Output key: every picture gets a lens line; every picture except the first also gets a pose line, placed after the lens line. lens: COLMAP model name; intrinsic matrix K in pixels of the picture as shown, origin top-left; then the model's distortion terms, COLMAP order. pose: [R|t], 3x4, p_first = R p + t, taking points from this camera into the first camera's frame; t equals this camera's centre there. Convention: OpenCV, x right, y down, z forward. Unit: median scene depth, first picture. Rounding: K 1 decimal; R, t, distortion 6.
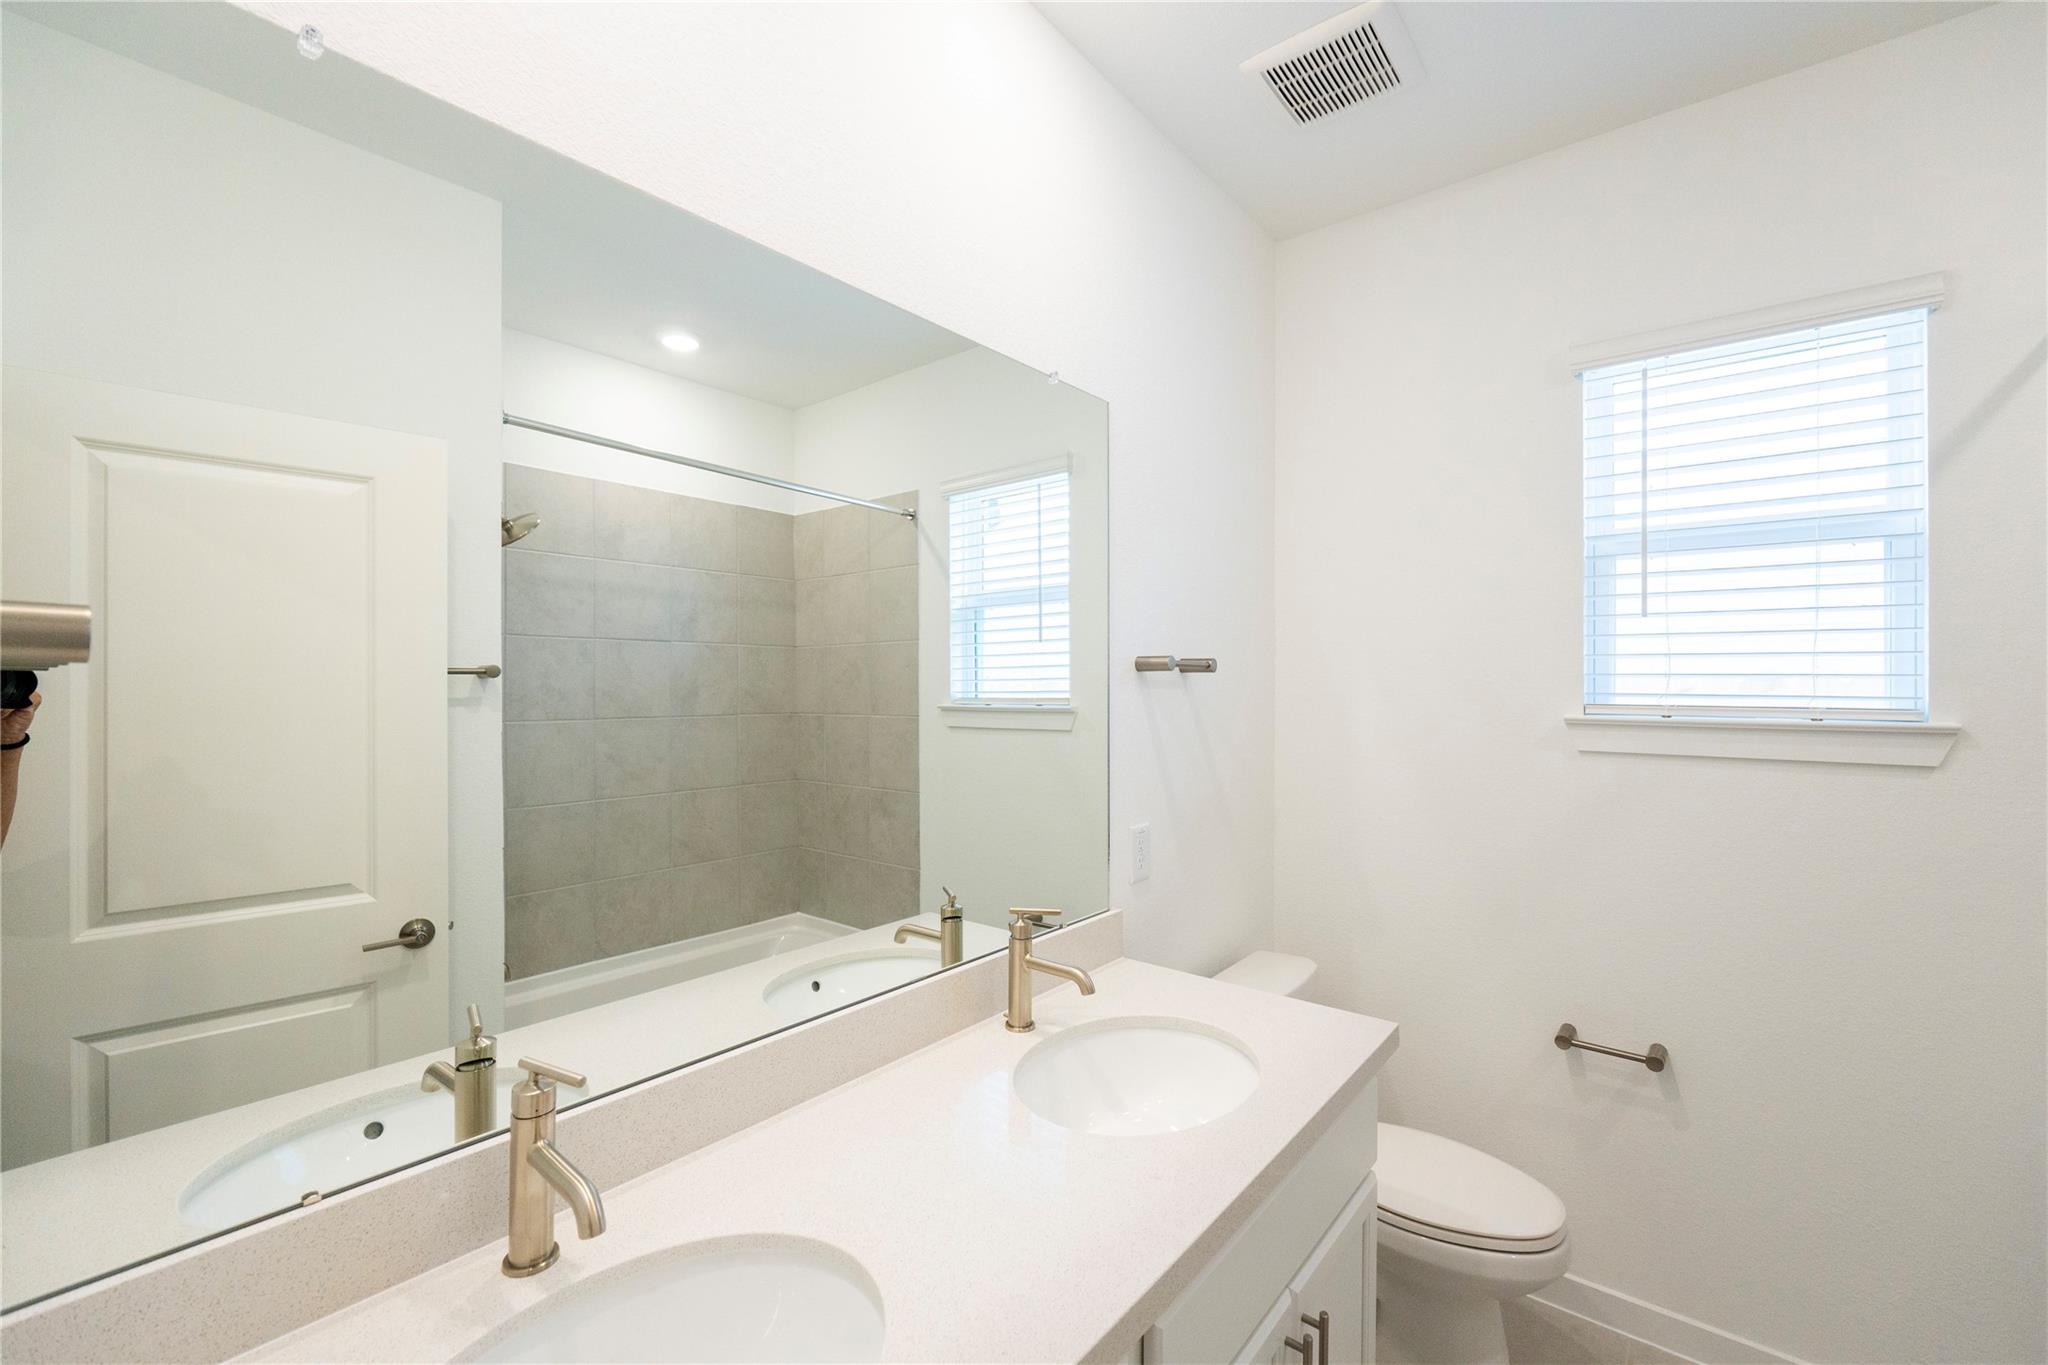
lens RADIAL K [[852.0, 0, 1029.9], [0, 852.0, 681.7], [0, 0, 1]] dist [-0.008350, 0.000327]
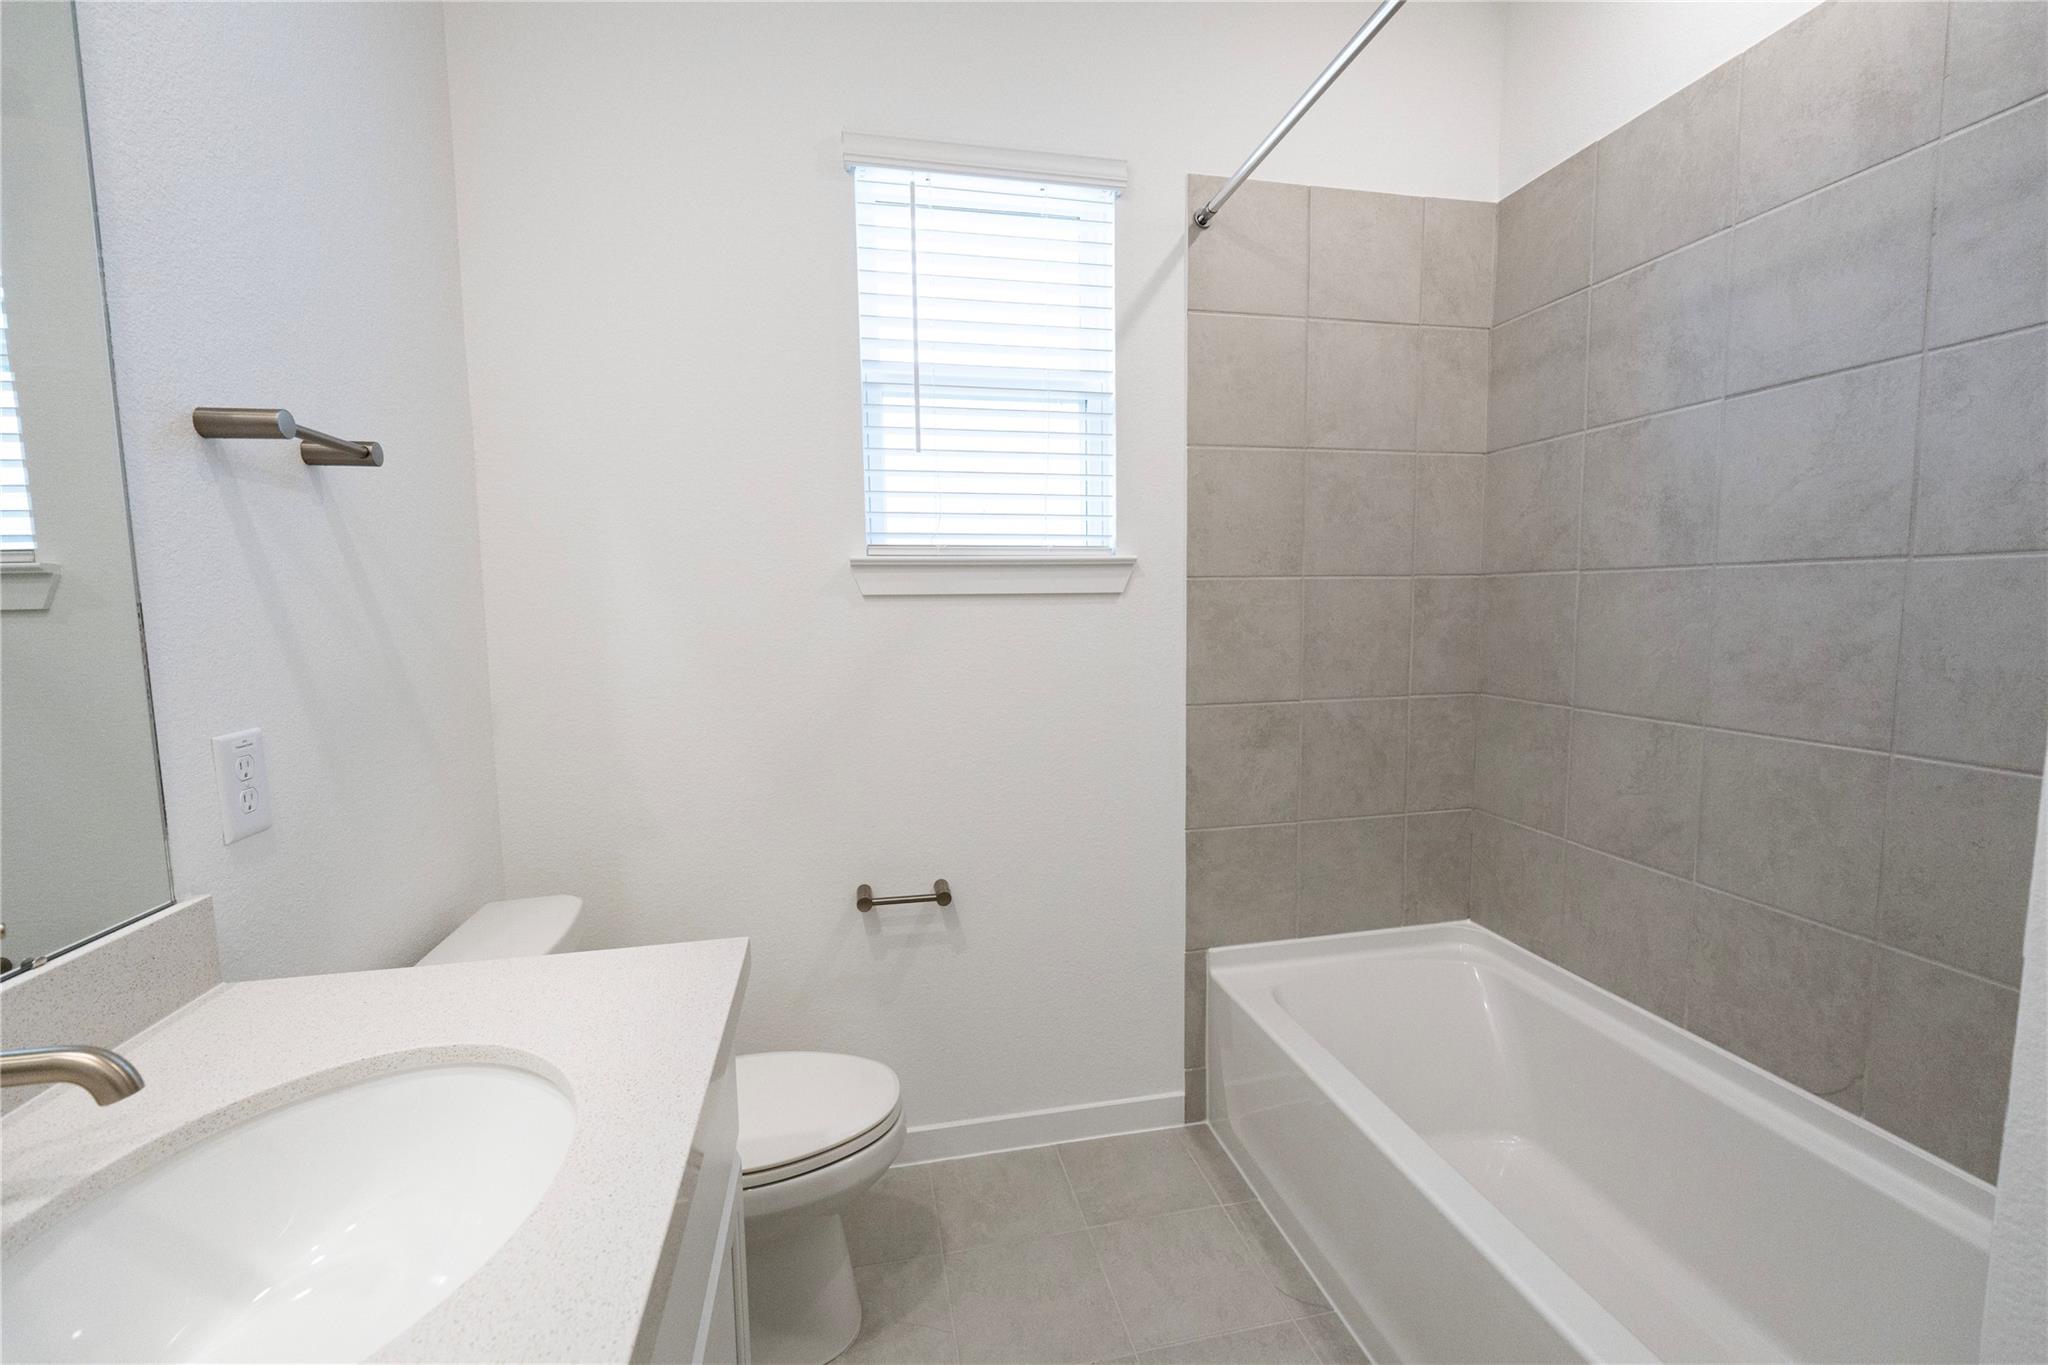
lens RADIAL K [[852.0, 0, 1029.9], [0, 852.0, 681.7], [0, 0, 1]] dist [-0.008350, 0.000327]
pose [[0.625203, -0.084257, 0.775901, 0.031110], [0.014430, 0.995233, 0.096447, 0.092247], [-0.780329, -0.049103, 0.623439, 0.285661]]
